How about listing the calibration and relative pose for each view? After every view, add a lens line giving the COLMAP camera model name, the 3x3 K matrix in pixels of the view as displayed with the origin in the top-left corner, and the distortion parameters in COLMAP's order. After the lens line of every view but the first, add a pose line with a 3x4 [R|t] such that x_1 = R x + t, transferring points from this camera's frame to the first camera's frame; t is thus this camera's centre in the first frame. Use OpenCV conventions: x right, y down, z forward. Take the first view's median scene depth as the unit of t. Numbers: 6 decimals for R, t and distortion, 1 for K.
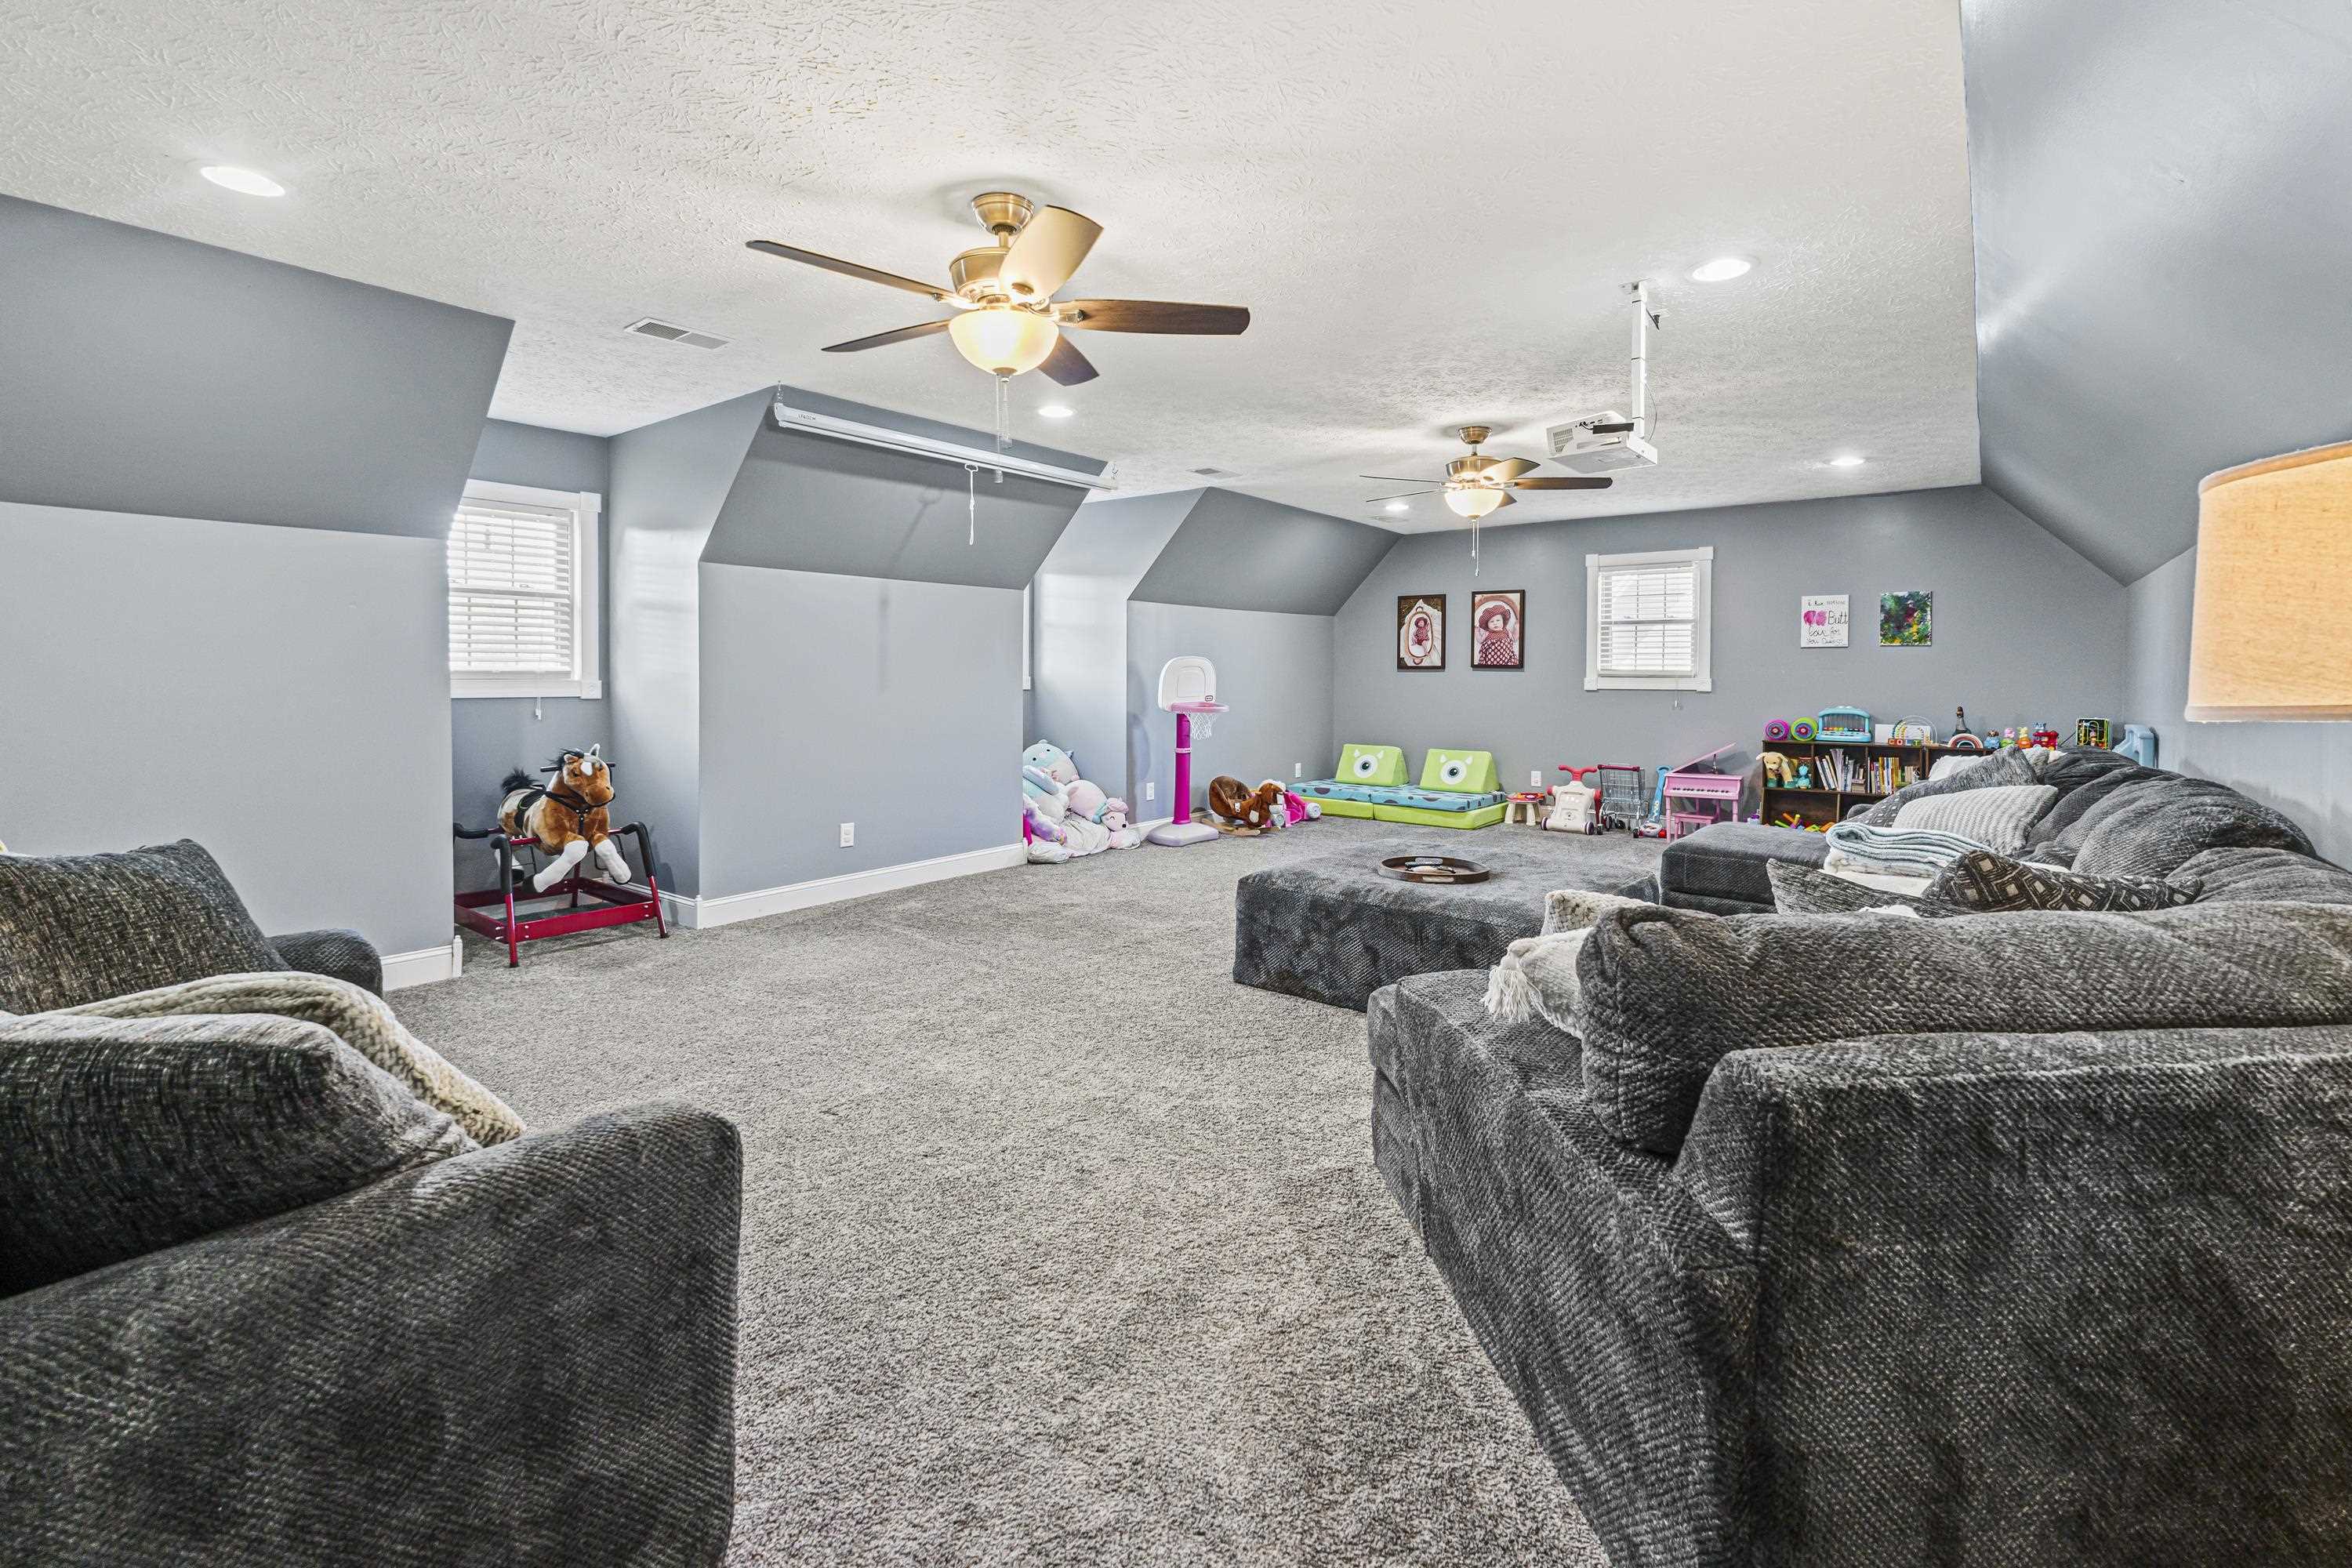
lens RADIAL K [[1020.9, 0, 1165.0], [0, 1020.9, 713.3], [0, 0, 1]] dist [0.003533, 0.000227]
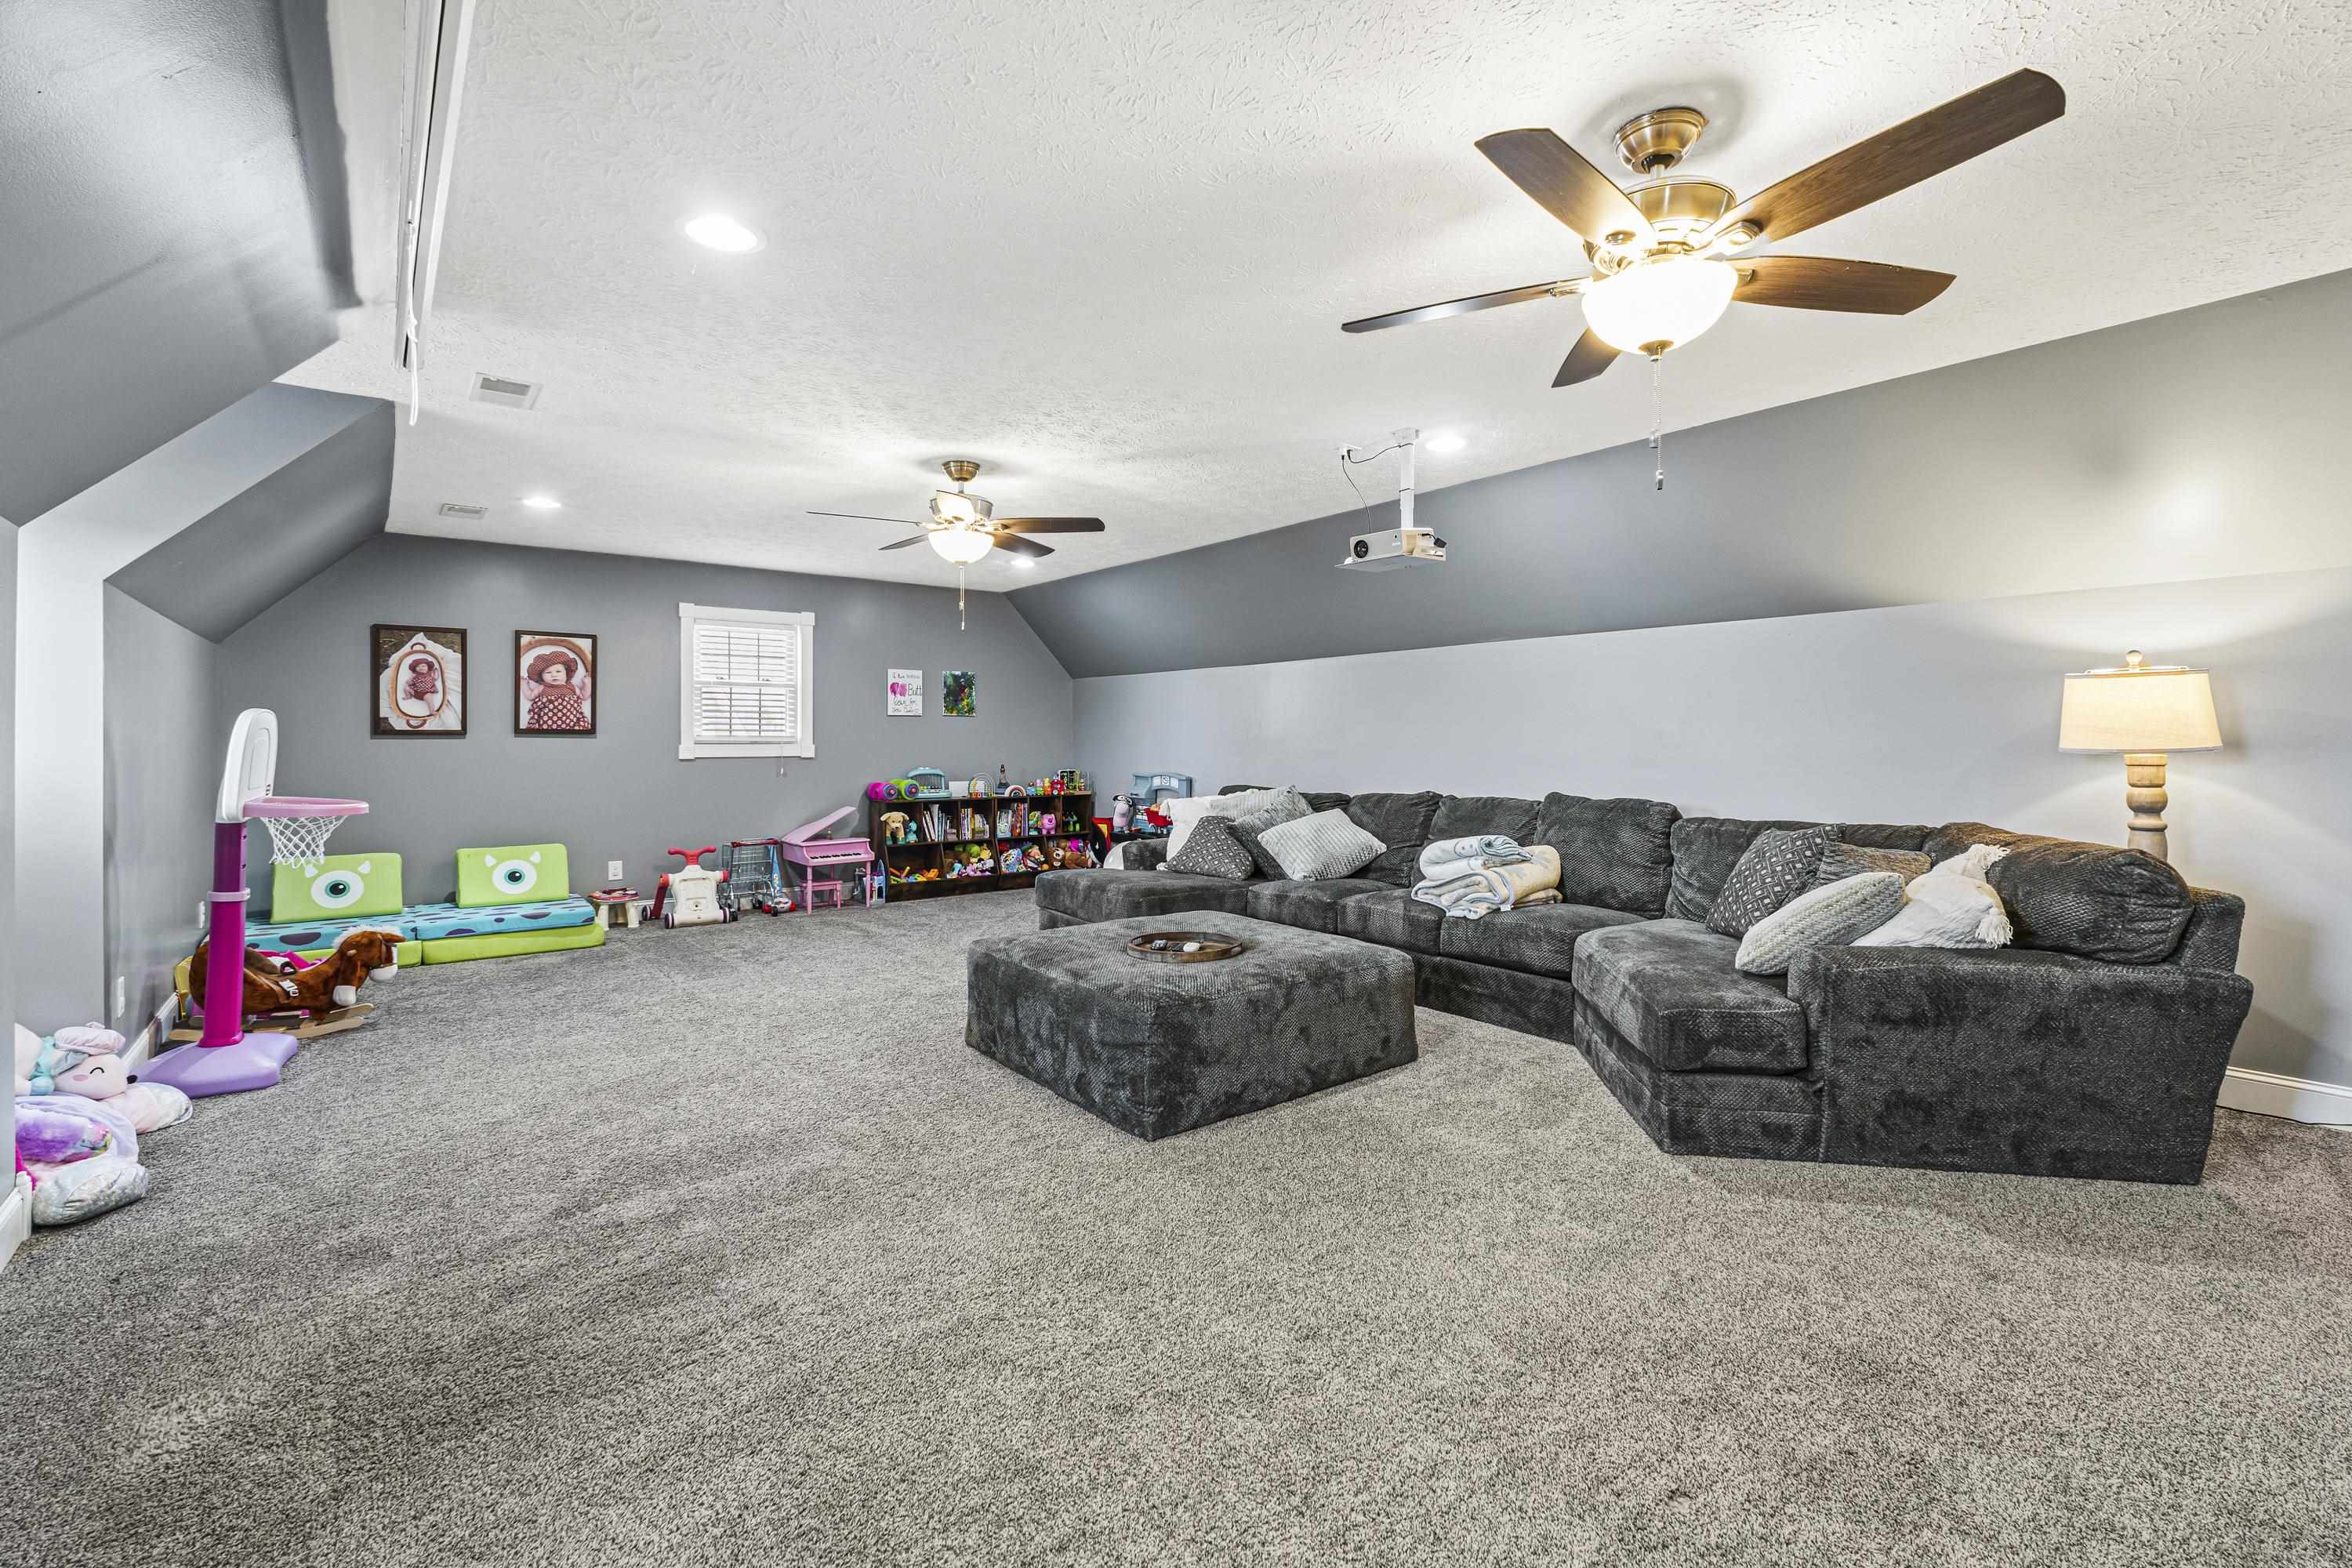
lens RADIAL K [[1019.7, 0, 1182.8], [0, 1019.7, 739.6], [0, 0, 1]] dist [-0.000722, 0.000159]
pose [[0.231342, -0.002768, 0.972869, -0.361115], [0.042293, 0.999079, -0.007214, -0.016759], [-0.971953, 0.042815, 0.231246, 0.429387]]
